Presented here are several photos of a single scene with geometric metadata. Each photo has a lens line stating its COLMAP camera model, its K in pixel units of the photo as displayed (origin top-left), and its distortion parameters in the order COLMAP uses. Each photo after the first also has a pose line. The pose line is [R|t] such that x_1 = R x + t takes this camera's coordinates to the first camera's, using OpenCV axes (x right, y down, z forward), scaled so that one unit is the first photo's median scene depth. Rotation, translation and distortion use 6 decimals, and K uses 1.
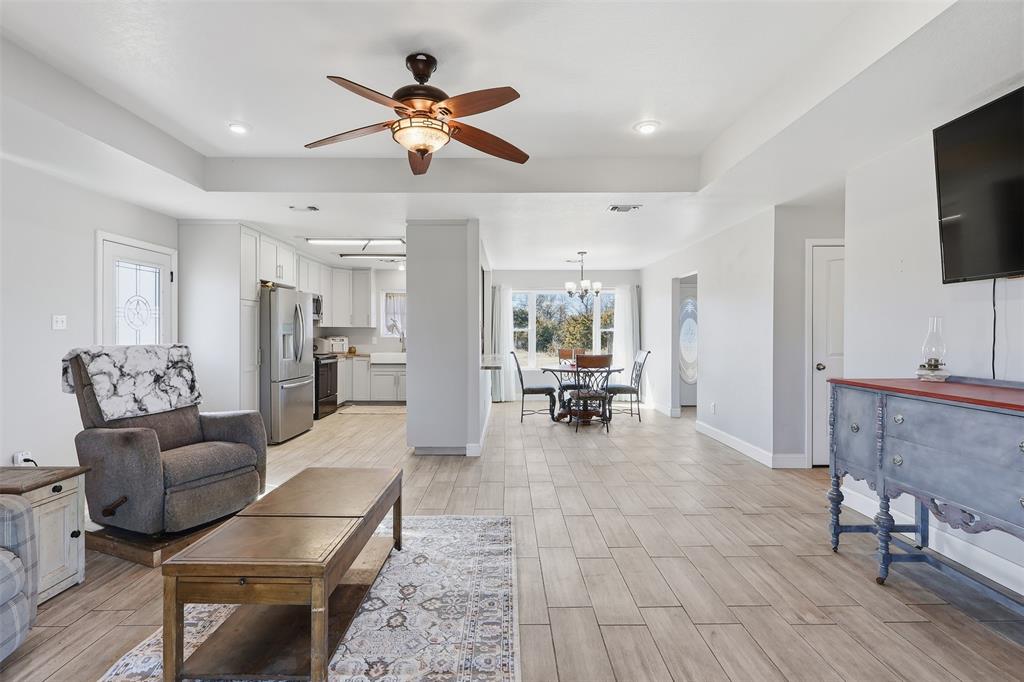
lens RADIAL K [[477.5, 0, 512.6], [0, 477.5, 335.0], [0, 0, 1]] dist [-0.004701, 0.001775]
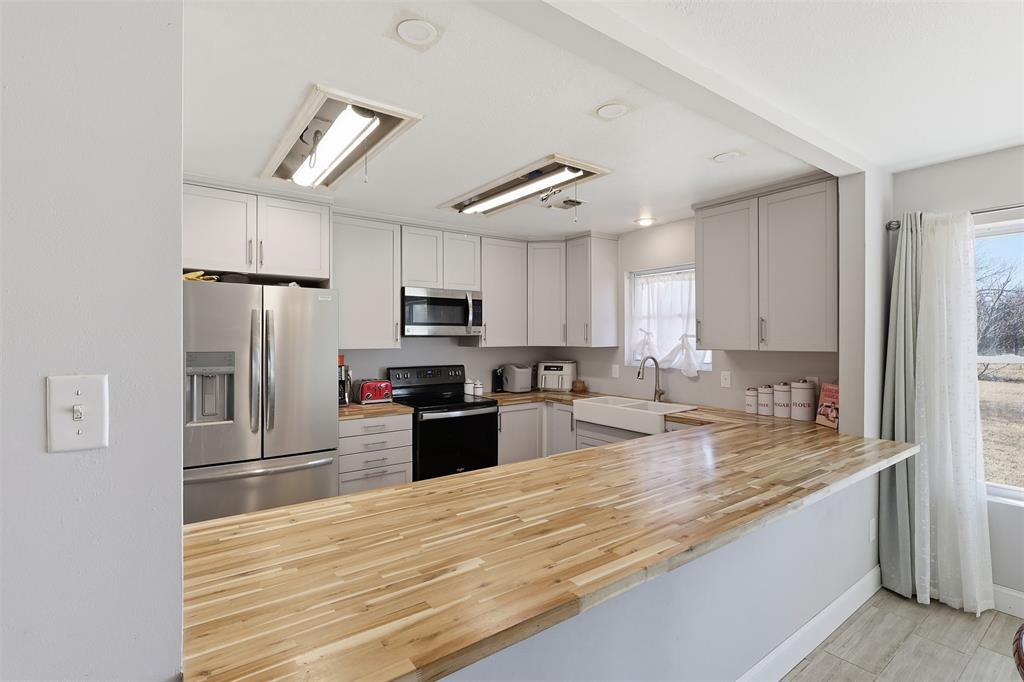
lens RADIAL K [[477.5, 0, 509.9], [0, 477.5, 338.7], [0, 0, 1]] dist [-0.004701, 0.001775]
pose [[0.581454, 0.002998, -0.813574, 0.158485], [-0.004085, 0.999991, 0.000766, -0.054250], [0.813569, 0.002878, 0.581461, 1.359286]]
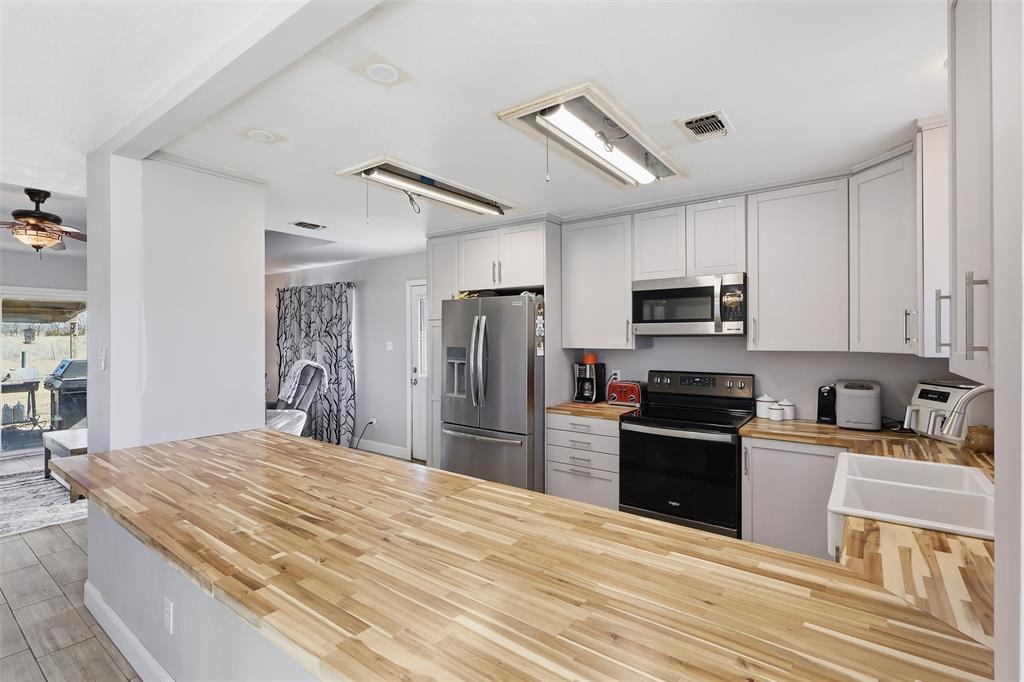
lens RADIAL K [[477.5, 0, 506.9], [0, 477.5, 340.5], [0, 0, 1]] dist [-0.004701, 0.001775]
pose [[-0.615185, 0.008273, -0.788339, 0.078557], [-0.001622, 0.999930, 0.011760, -0.058783], [0.788381, 0.008513, -0.615129, 2.124355]]
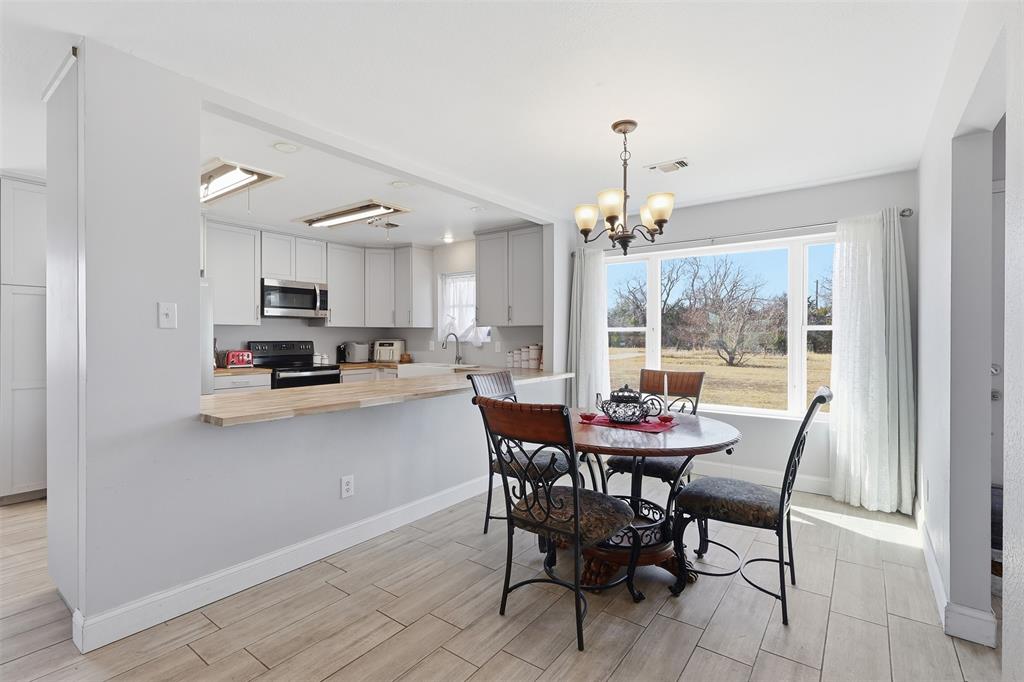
lens RADIAL K [[477.5, 0, 510.9], [0, 477.5, 340.3], [0, 0, 1]] dist [-0.004701, 0.001775]
pose [[0.792528, 0.007186, -0.609793, 0.550679], [-0.005870, 0.999974, 0.004156, -0.000928], [0.609807, 0.000286, 0.792550, 1.137941]]
